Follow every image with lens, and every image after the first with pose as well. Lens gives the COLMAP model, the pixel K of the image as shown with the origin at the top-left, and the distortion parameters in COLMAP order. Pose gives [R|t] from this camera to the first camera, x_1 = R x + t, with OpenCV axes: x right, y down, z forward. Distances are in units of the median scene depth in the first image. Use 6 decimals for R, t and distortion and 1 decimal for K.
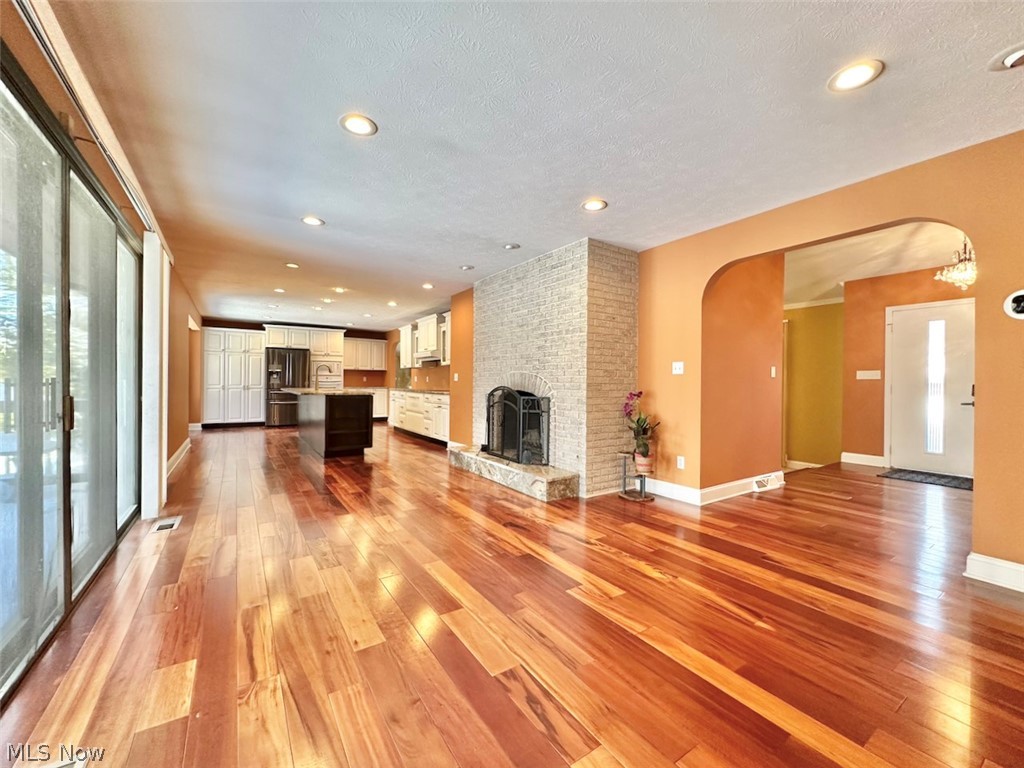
lens RADIAL K [[407.6, 0, 512.6], [0, 407.6, 386.4], [0, 0, 1]] dist [-0.002197, 0.000565]
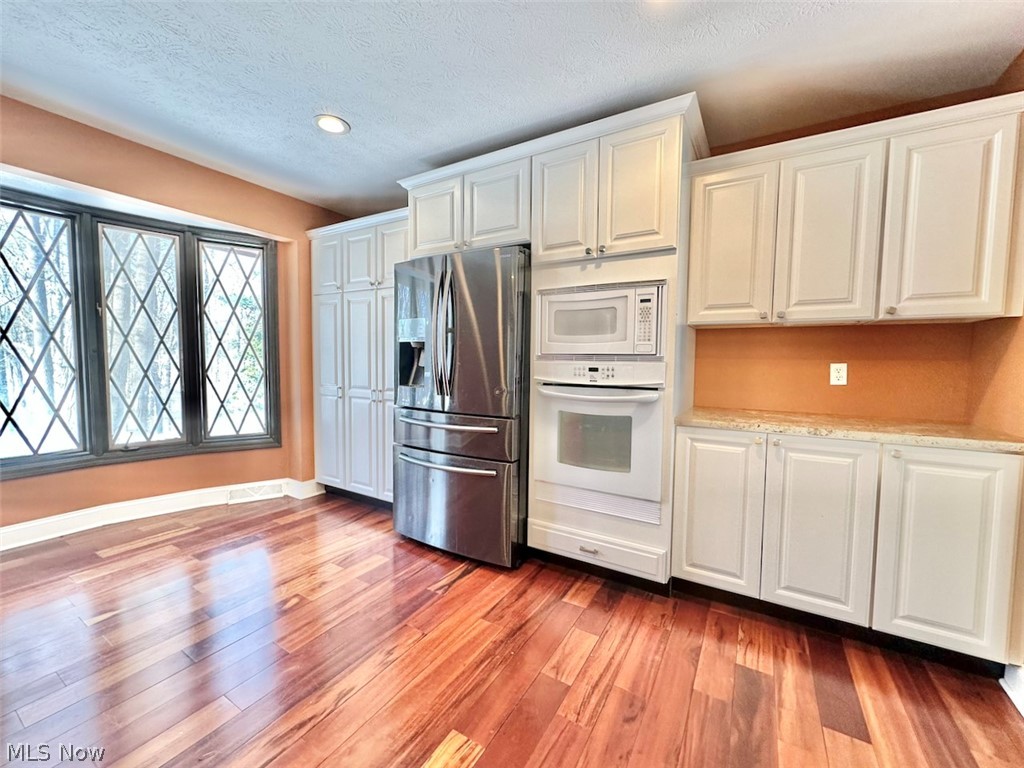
lens RADIAL K [[407.6, 0, 514.0], [0, 407.6, 380.7], [0, 0, 1]] dist [-0.002197, 0.000565]
pose [[0.425245, 0.051546, -0.903609, -0.363591], [-0.012932, 0.998621, 0.050880, -0.031878], [0.904986, -0.009951, 0.425326, 1.113748]]
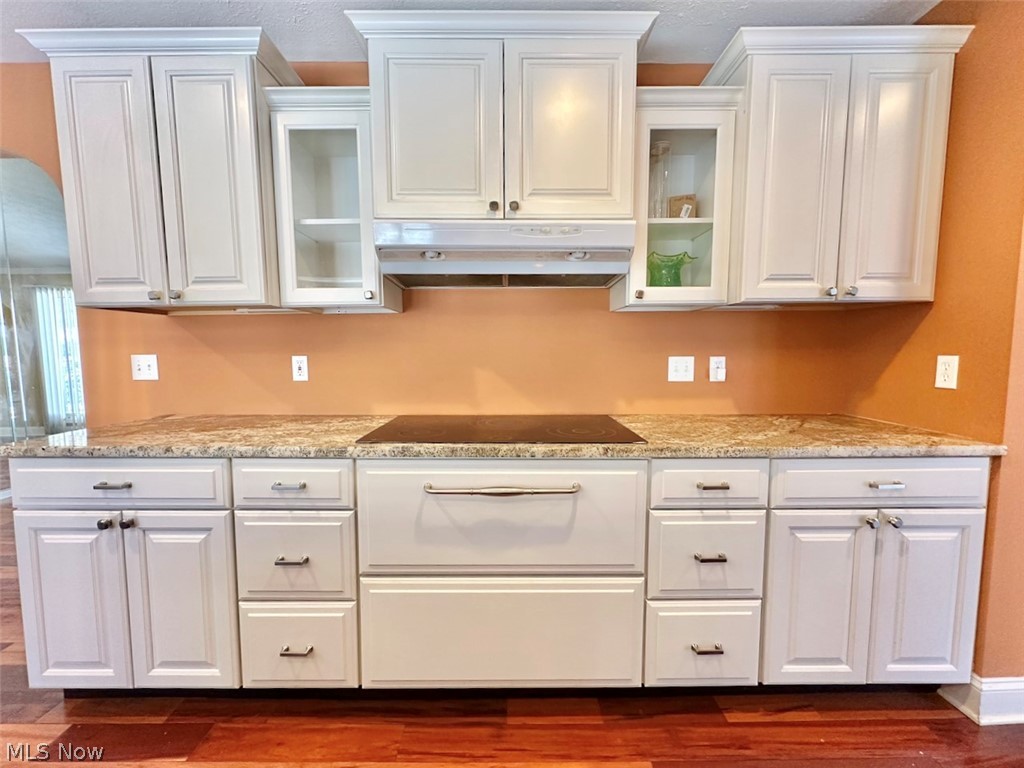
lens RADIAL K [[407.6, 0, 518.2], [0, 407.6, 385.3], [0, 0, 1]] dist [-0.002197, 0.000565]
pose [[0.557990, -0.082911, 0.825695, -0.359009], [0.017983, 0.995971, 0.087857, -0.028049], [-0.829653, -0.034175, 0.557233, 0.878082]]
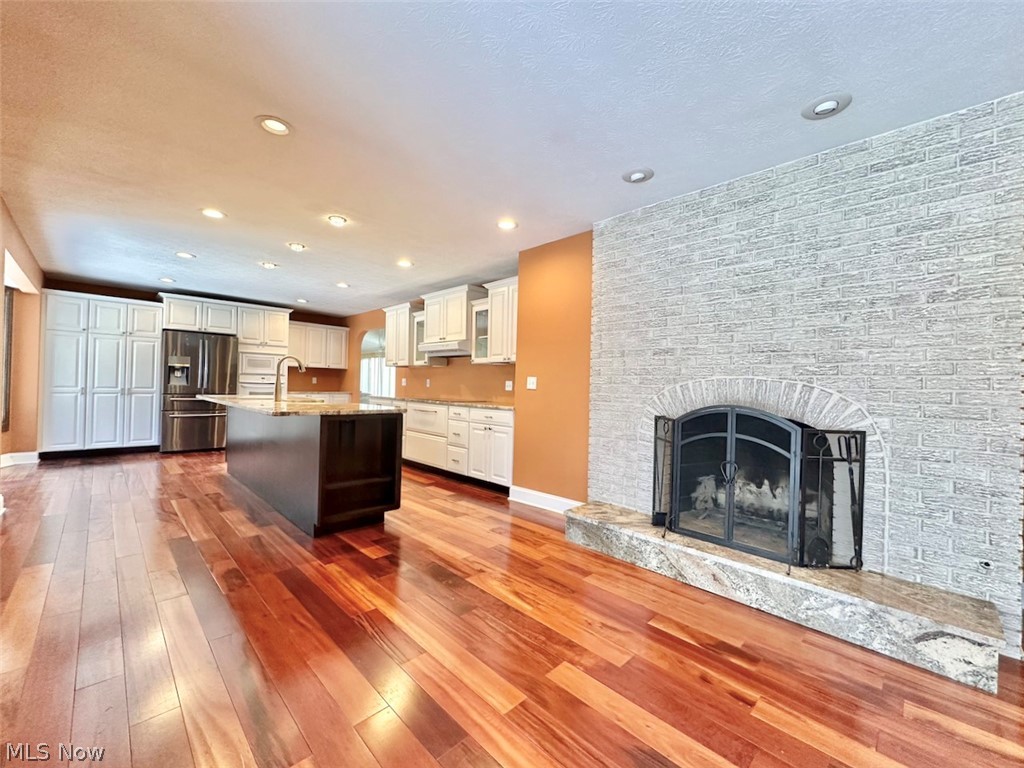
lens RADIAL K [[407.6, 0, 511.4], [0, 407.6, 385.0], [0, 0, 1]] dist [-0.002197, 0.000565]
pose [[0.981301, 0.014249, 0.191951, -0.226084], [-0.012619, 0.999873, -0.009709, -0.009947], [-0.192065, 0.007105, 0.981356, 0.318192]]
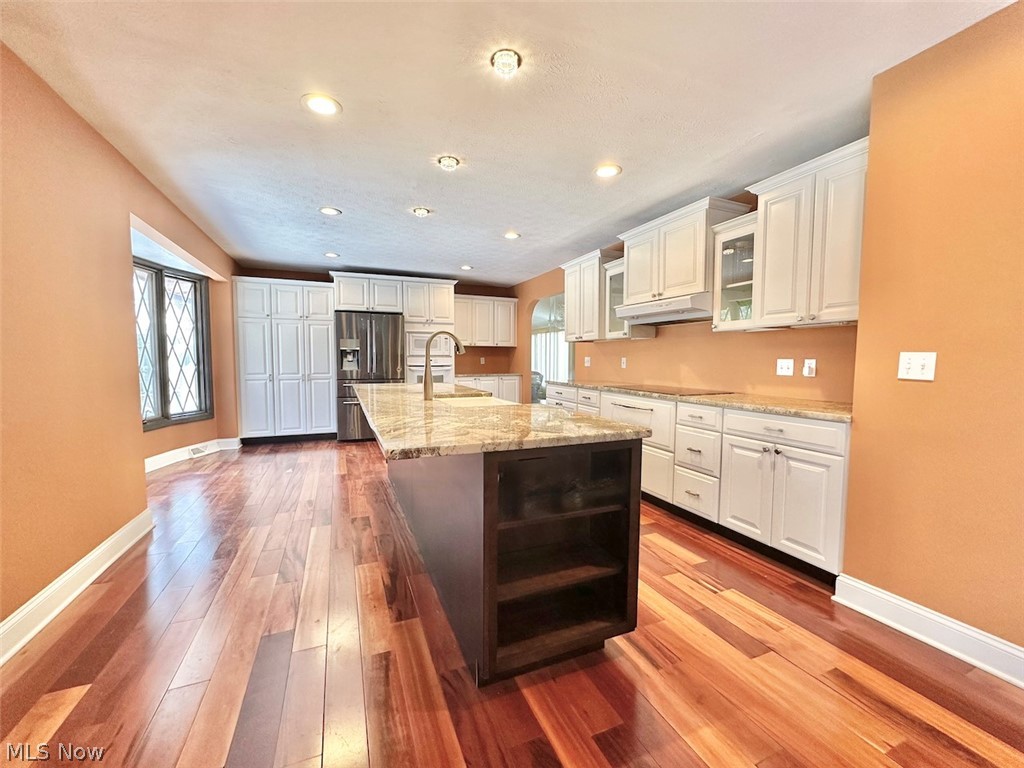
lens RADIAL K [[407.6, 0, 513.2], [0, 407.6, 378.9], [0, 0, 1]] dist [-0.002197, 0.000565]
pose [[0.982305, 0.002390, -0.187275, -0.277684], [0.005002, 0.999227, 0.038990, -0.019954], [0.187223, -0.039237, 0.981534, 0.537129]]
